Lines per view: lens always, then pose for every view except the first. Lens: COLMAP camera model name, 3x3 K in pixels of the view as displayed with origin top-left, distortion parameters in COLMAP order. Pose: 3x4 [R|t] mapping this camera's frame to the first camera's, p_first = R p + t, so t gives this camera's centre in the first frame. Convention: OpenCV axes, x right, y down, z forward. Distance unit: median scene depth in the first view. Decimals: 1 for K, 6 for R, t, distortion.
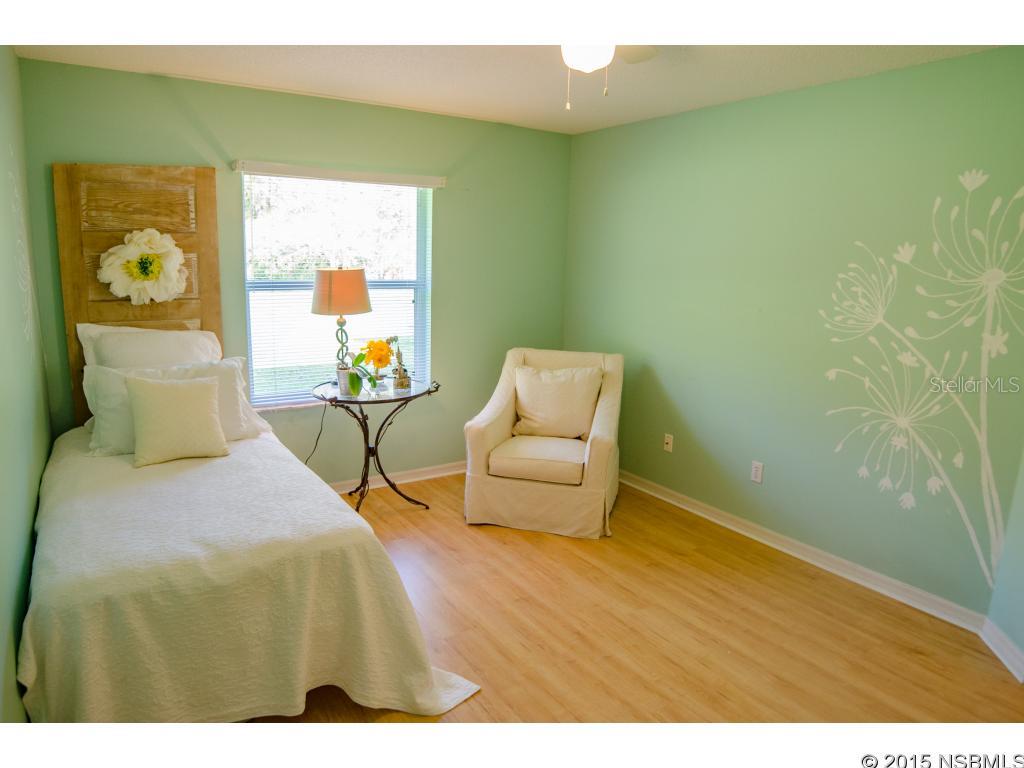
lens RADIAL K [[648.0, 0, 501.3], [0, 648.0, 378.9], [0, 0, 1]] dist [-0.069017, 0.010824]
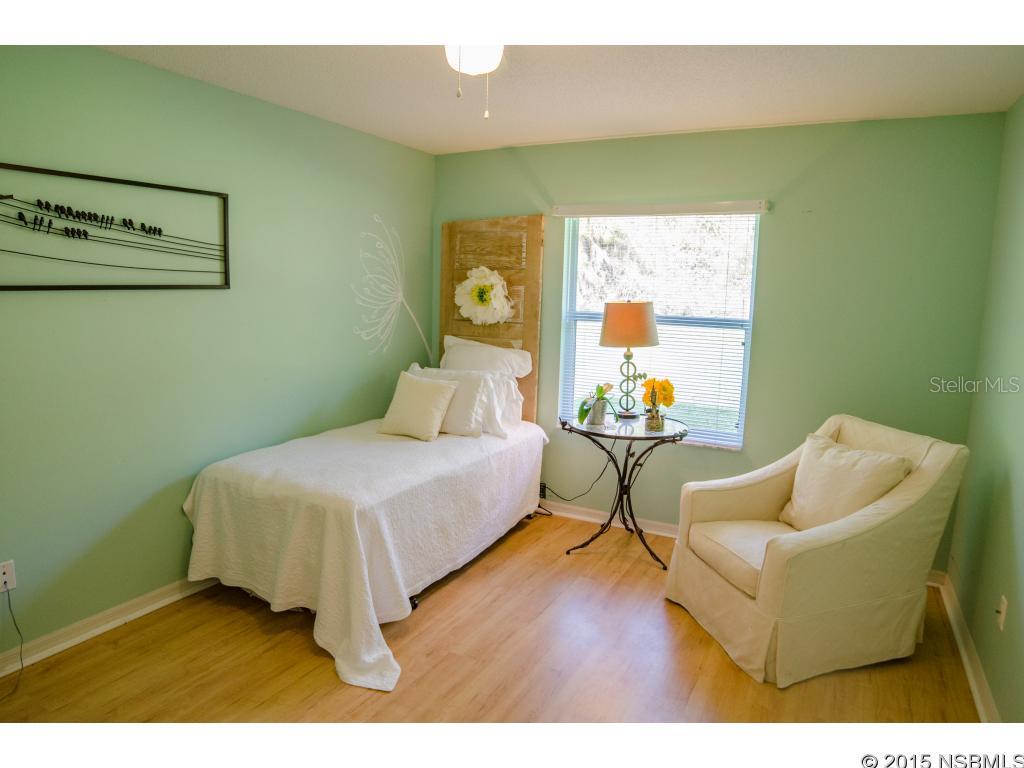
lens RADIAL K [[648.0, 0, 502.3], [0, 648.0, 382.5], [0, 0, 1]] dist [-0.069017, 0.010824]
pose [[0.485526, 0.114791, -0.866653, 0.600419], [-0.176917, 0.983732, 0.031184, -0.048618], [0.856134, 0.138185, 0.497935, 0.383008]]
